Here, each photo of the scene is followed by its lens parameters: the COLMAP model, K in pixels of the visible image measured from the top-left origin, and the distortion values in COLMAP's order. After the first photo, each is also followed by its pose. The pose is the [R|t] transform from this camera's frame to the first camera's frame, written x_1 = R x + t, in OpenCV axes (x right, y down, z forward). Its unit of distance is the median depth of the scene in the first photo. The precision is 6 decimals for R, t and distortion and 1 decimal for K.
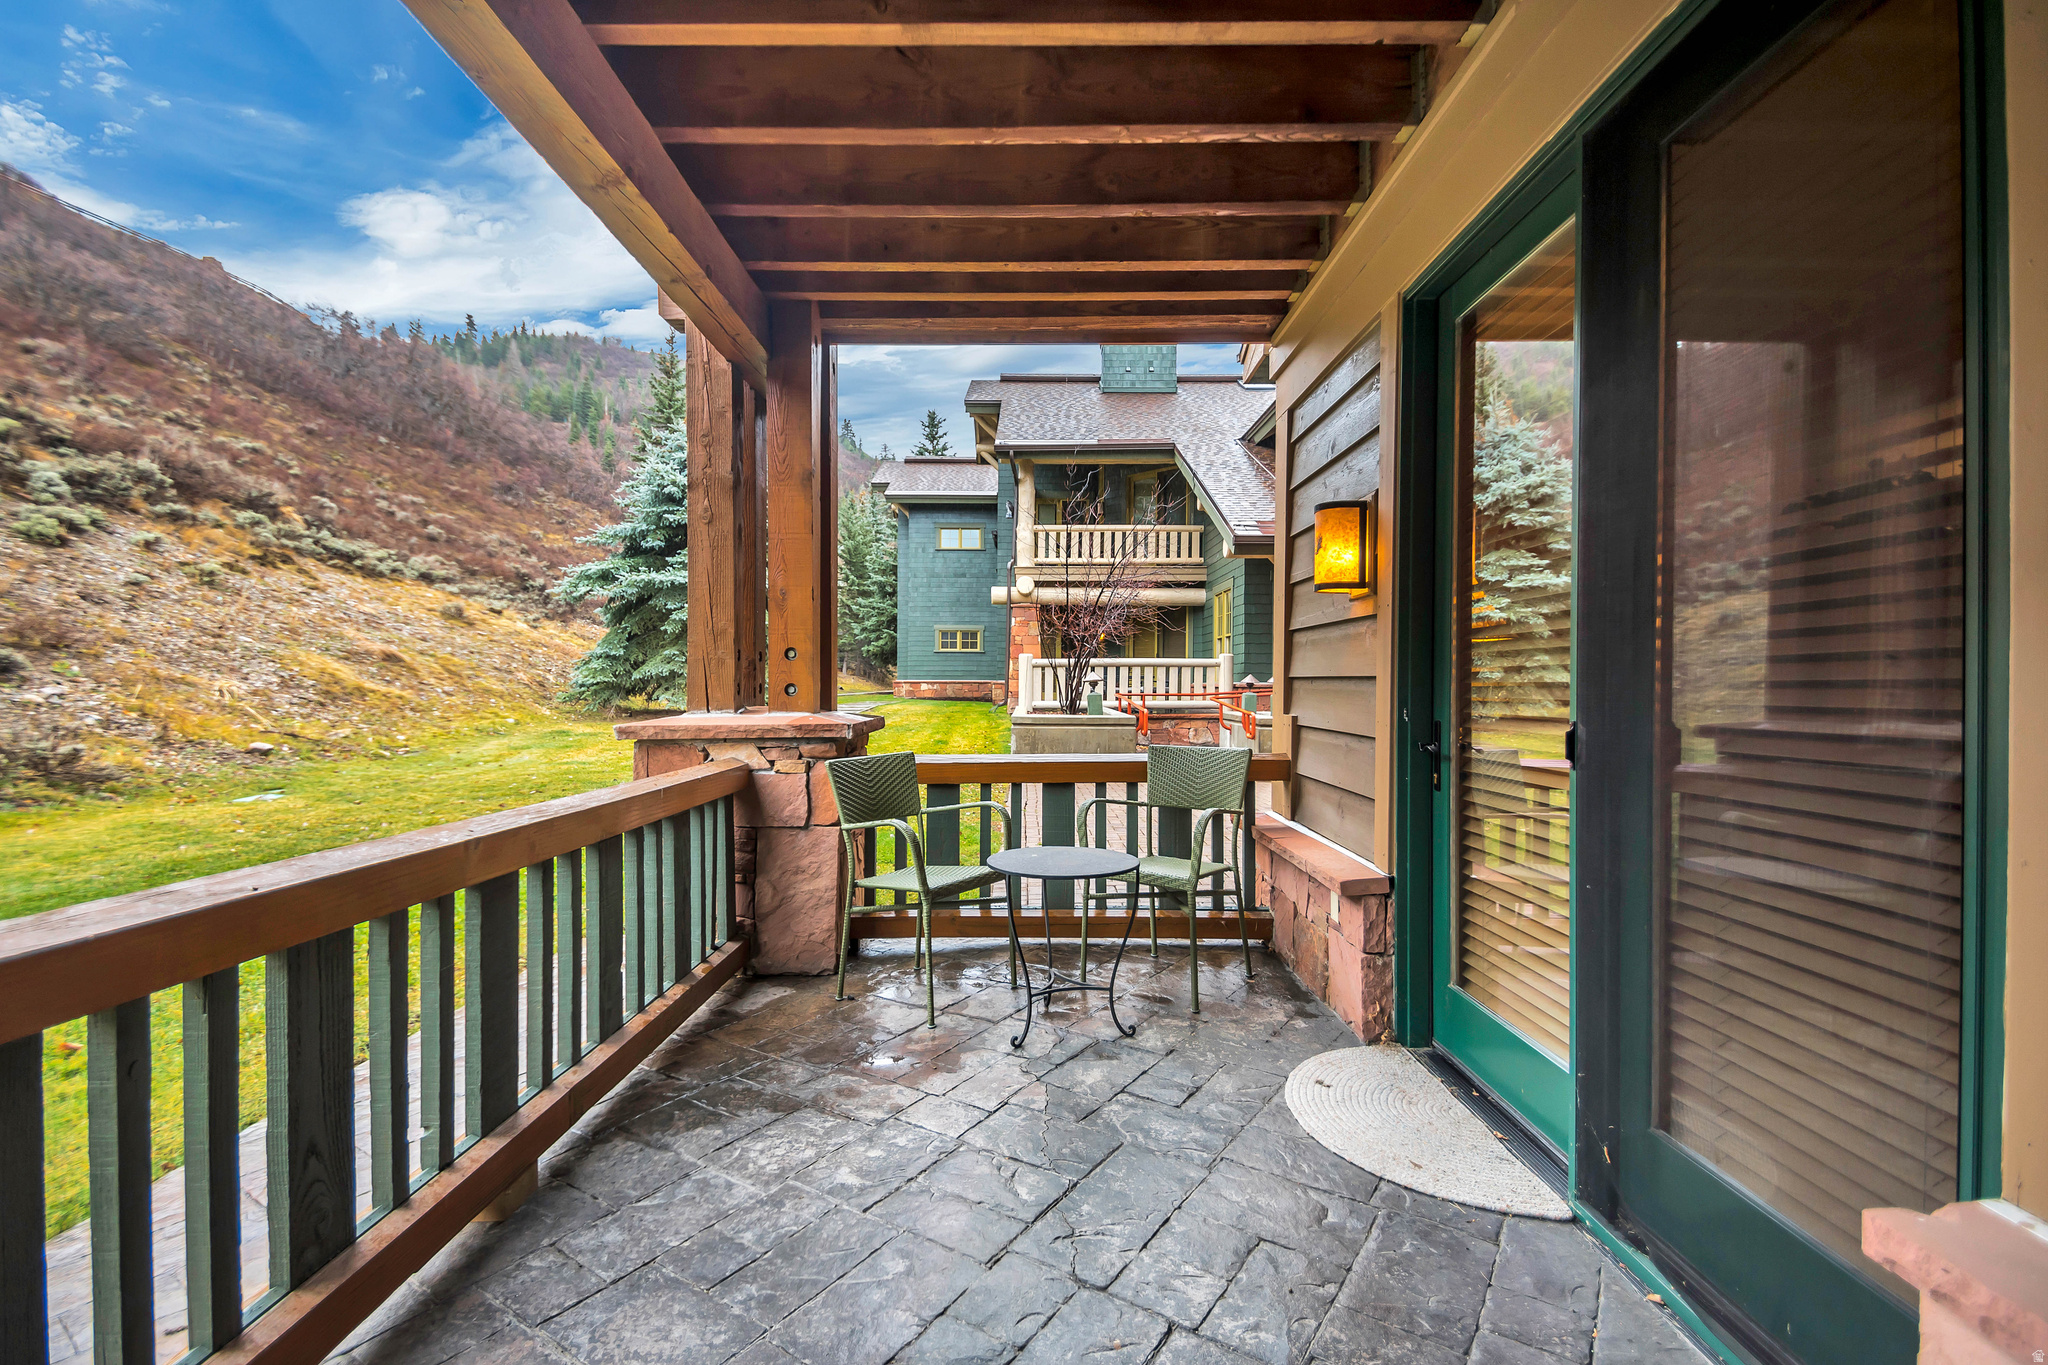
lens RADIAL K [[902.8, 0, 1018.7], [0, 902.8, 682.9], [0, 0, 1]] dist [0.025891, -0.010297]
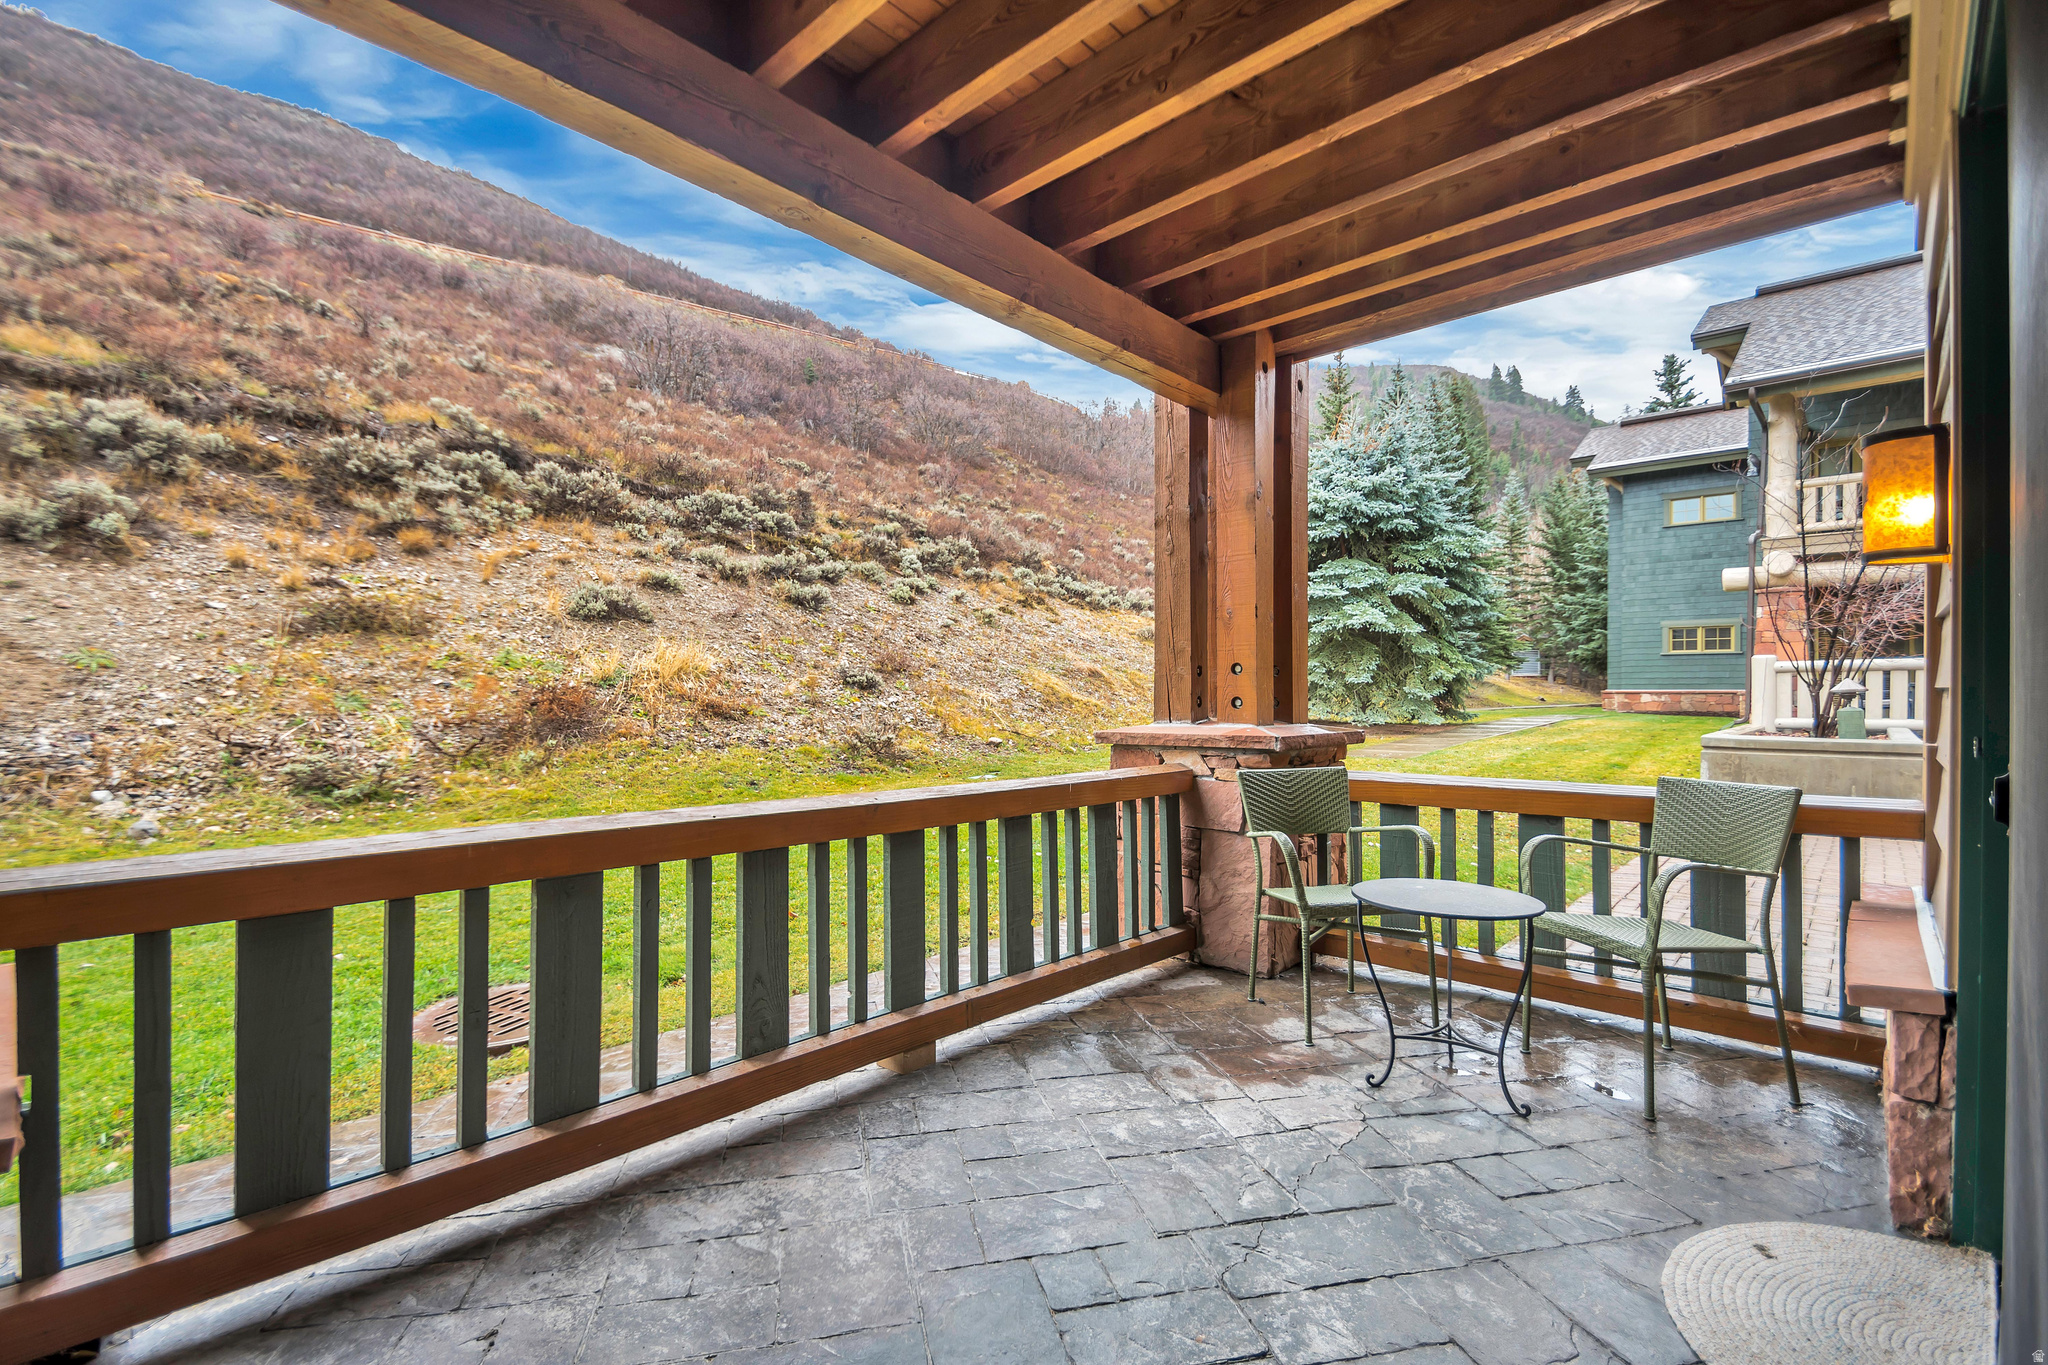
lens RADIAL K [[902.8, 0, 1003.1], [0, 902.8, 690.0], [0, 0, 1]] dist [0.025891, -0.010297]
pose [[0.730330, -0.004025, -0.683083, 0.115590], [0.001747, 0.999990, -0.004025, -0.001455], [0.683093, 0.001746, 0.730330, 0.015572]]
